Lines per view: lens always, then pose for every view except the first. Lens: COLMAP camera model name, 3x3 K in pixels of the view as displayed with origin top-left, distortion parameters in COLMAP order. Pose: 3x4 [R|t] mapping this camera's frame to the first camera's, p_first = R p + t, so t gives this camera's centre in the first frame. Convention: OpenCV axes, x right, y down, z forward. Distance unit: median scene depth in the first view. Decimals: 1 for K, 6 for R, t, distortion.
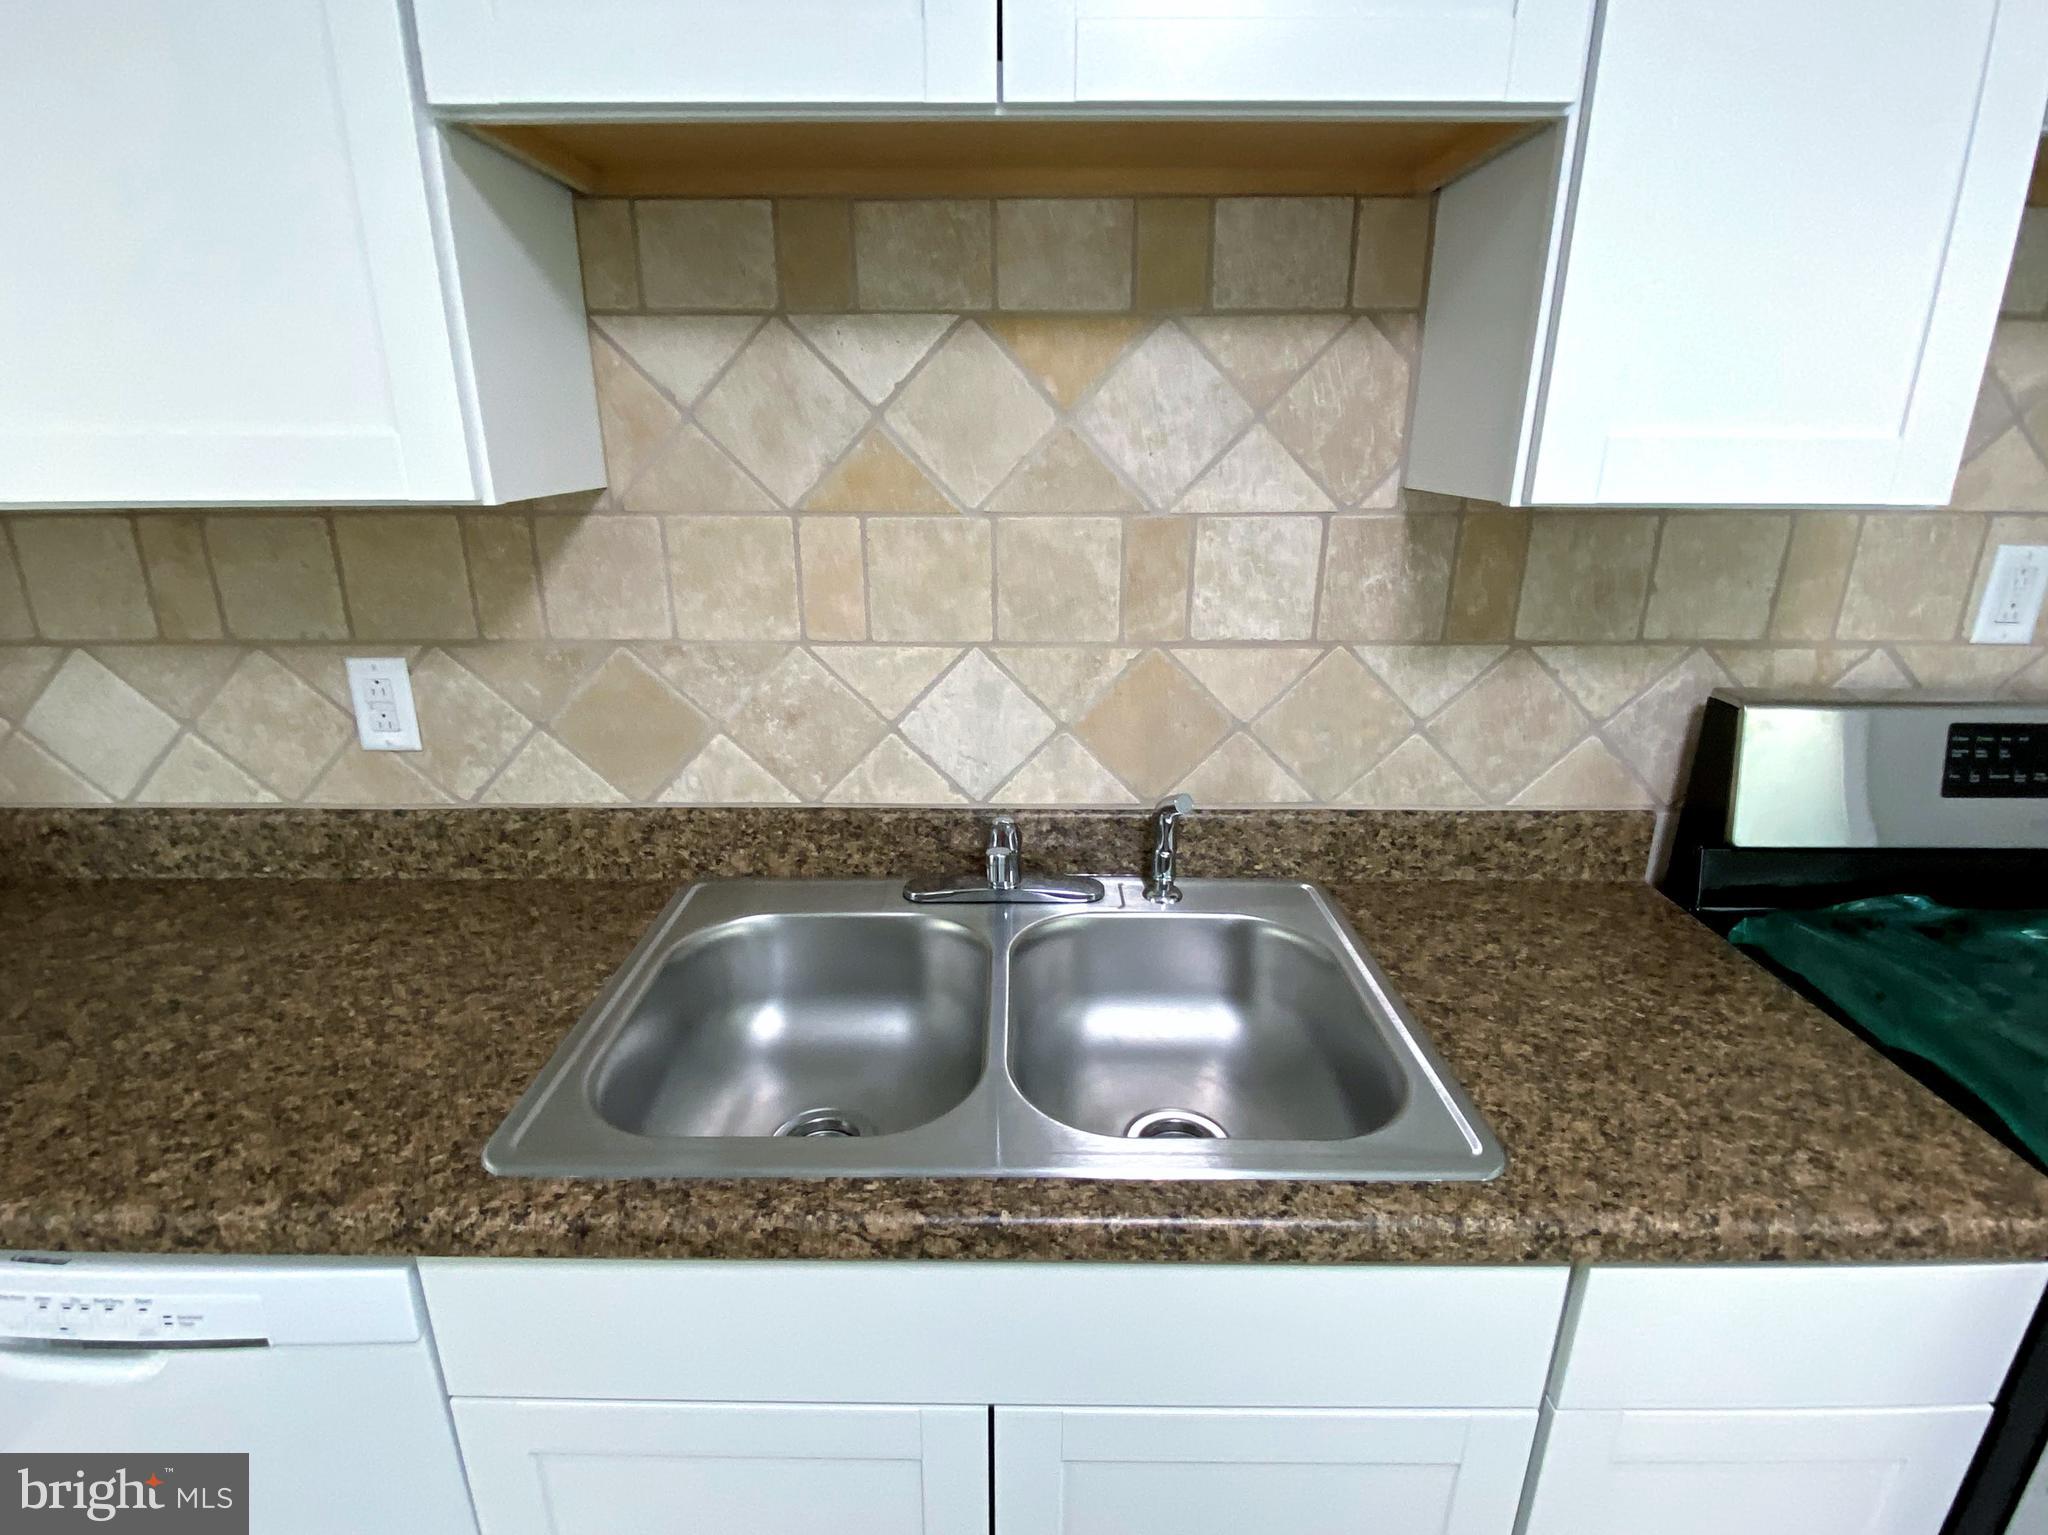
lens RADIAL K [[1003.2, 0, 1014.7], [0, 1003.2, 768.7], [0, 0, 1]] dist [0.055074, -0.046724]
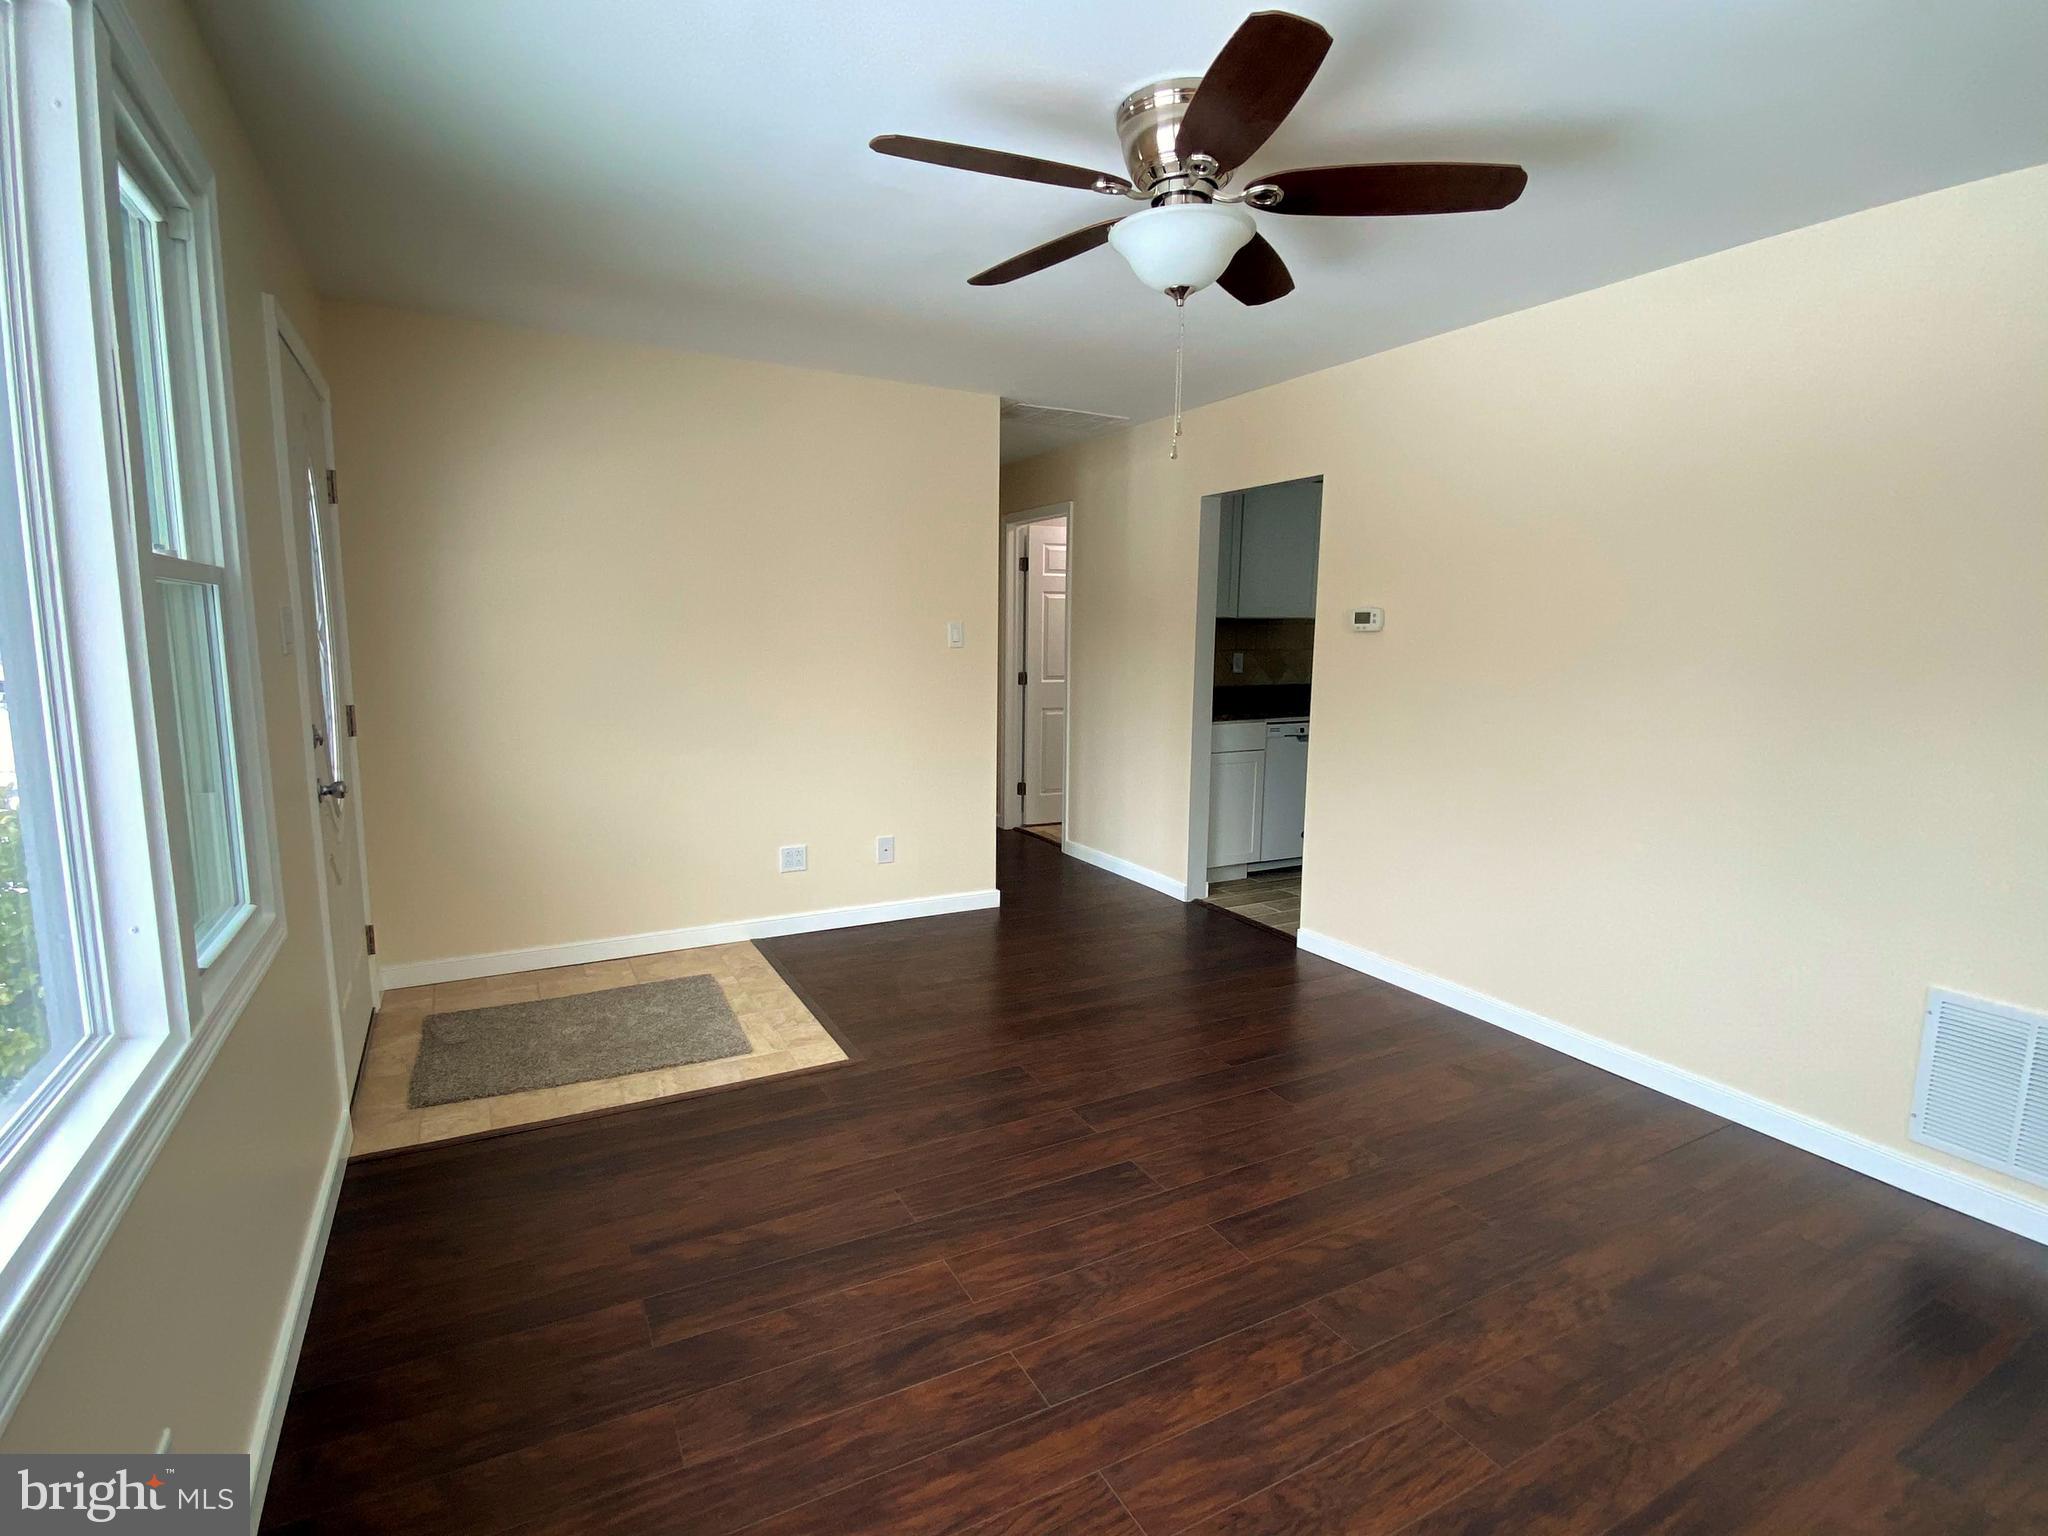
lens RADIAL K [[1006.9, 0, 1024.0], [0, 1006.9, 768.0], [0, 0, 1]] dist [0.001882, -0.021901]
pose [[0.877617, -0.058690, 0.475756, -3.890410], [0.147877, 0.977219, -0.152234, 1.019167], [-0.455984, 0.203957, 0.866303, -2.626954]]
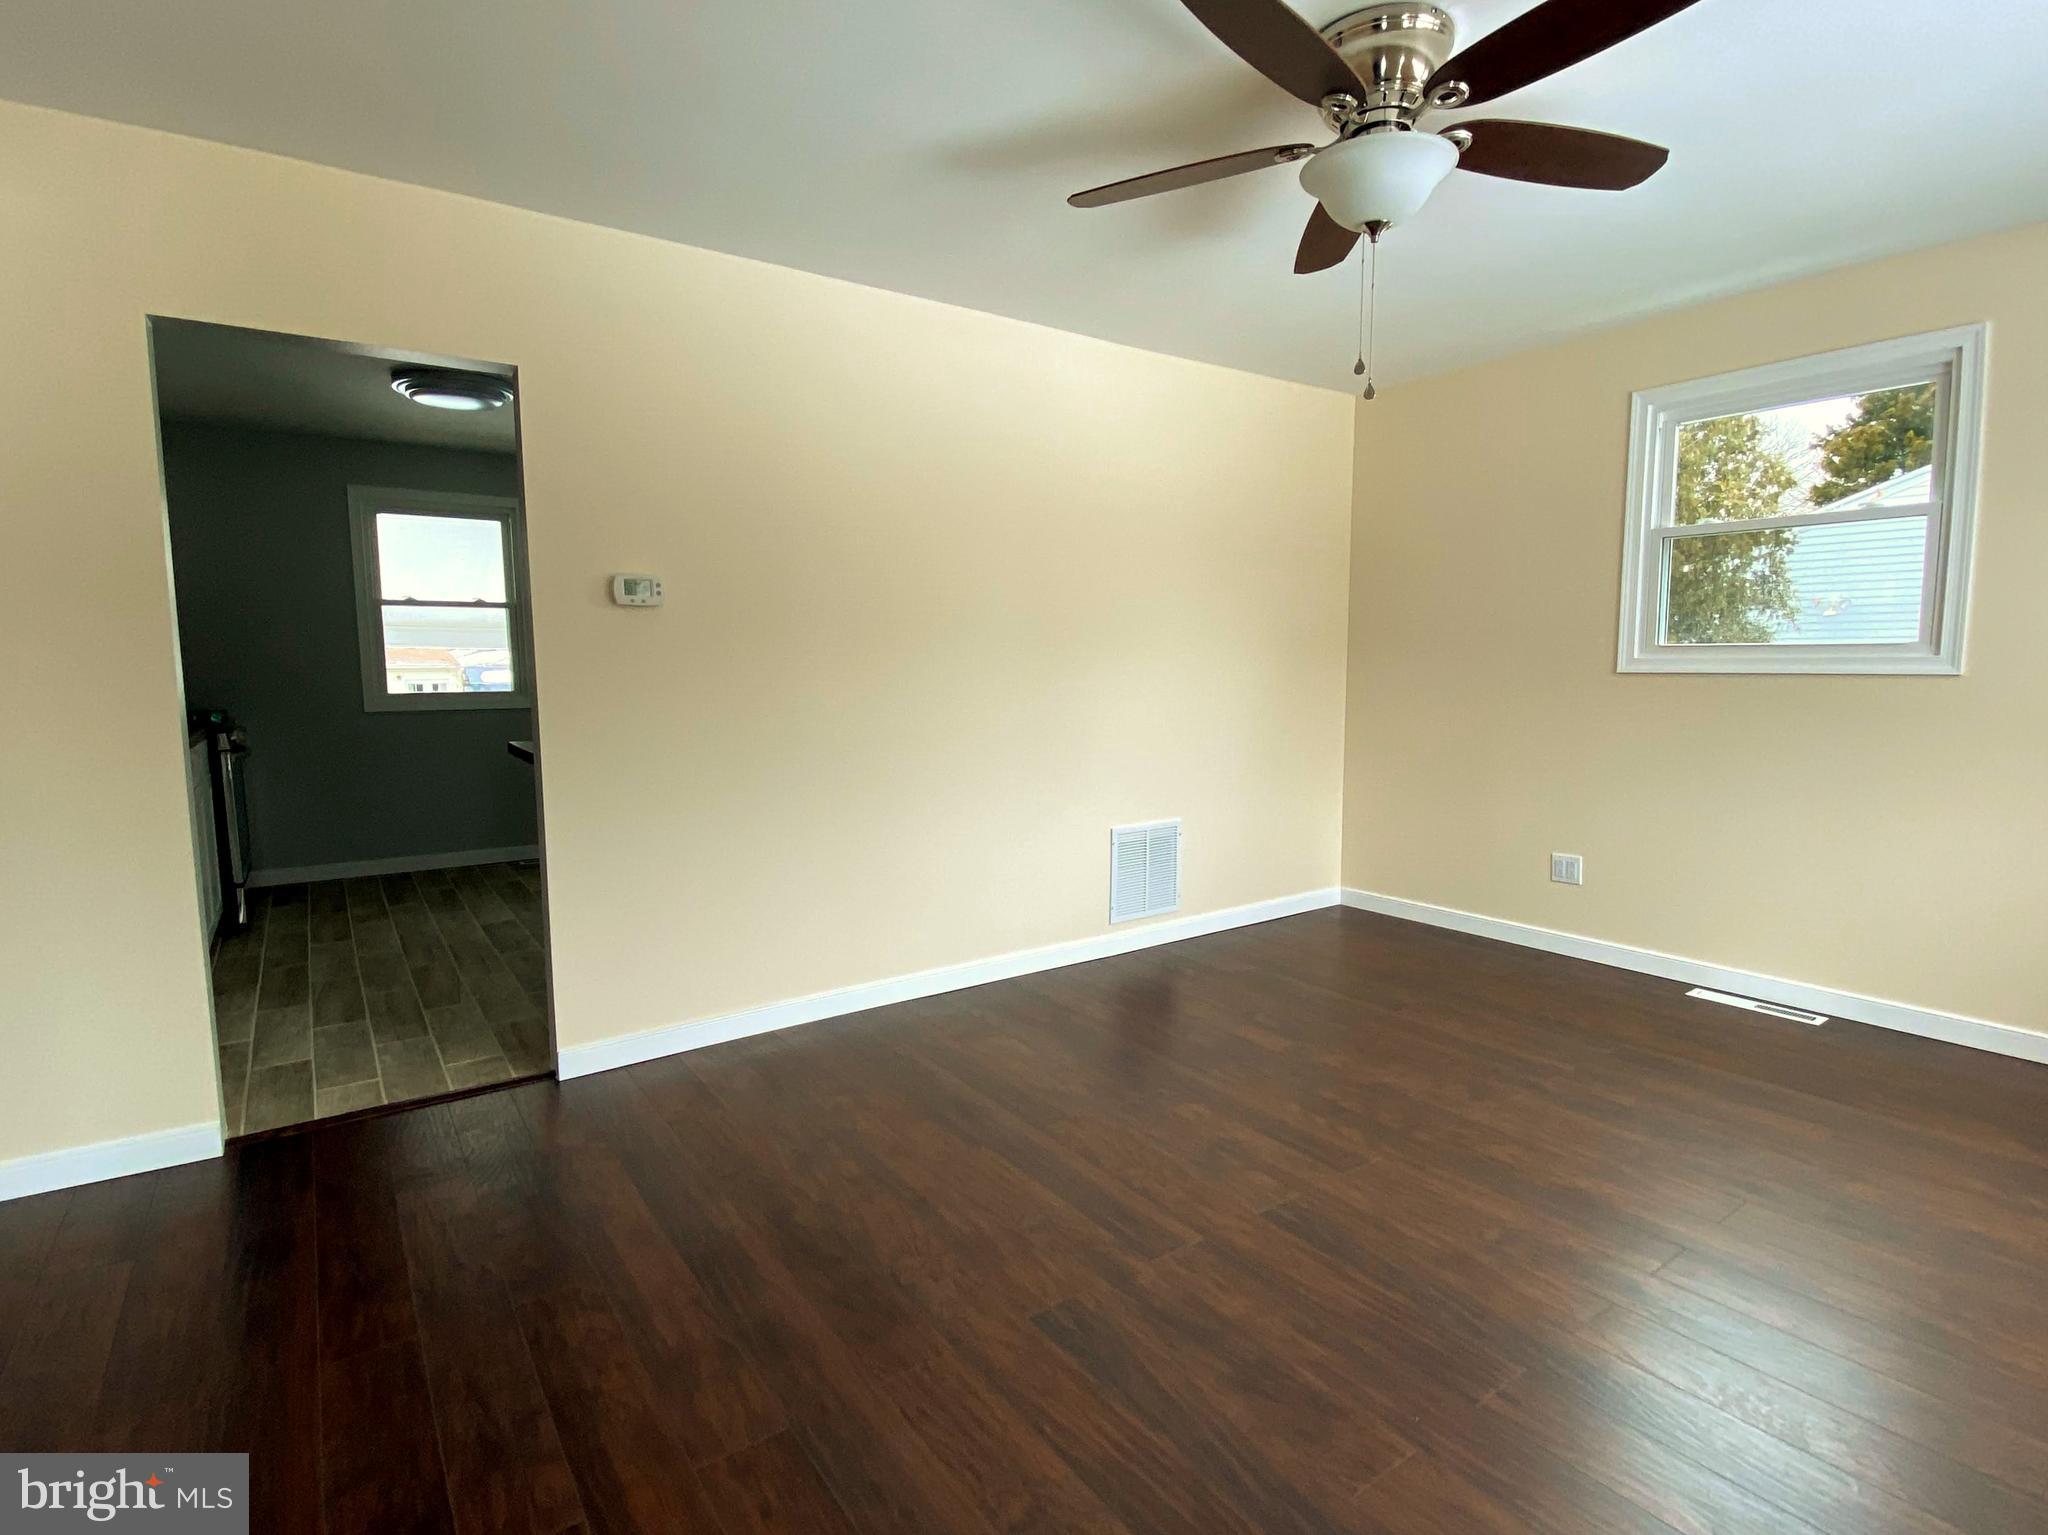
lens RADIAL K [[1006.9, 0, 1024.0], [0, 1006.9, 767.5], [0, 0, 1]] dist [0.001882, -0.021901]
pose [[-0.581714, -0.086580, 0.808772, -3.857651], [0.272584, 0.916073, 0.294124, 0.157057], [-0.766359, 0.391554, -0.509292, 0.268397]]
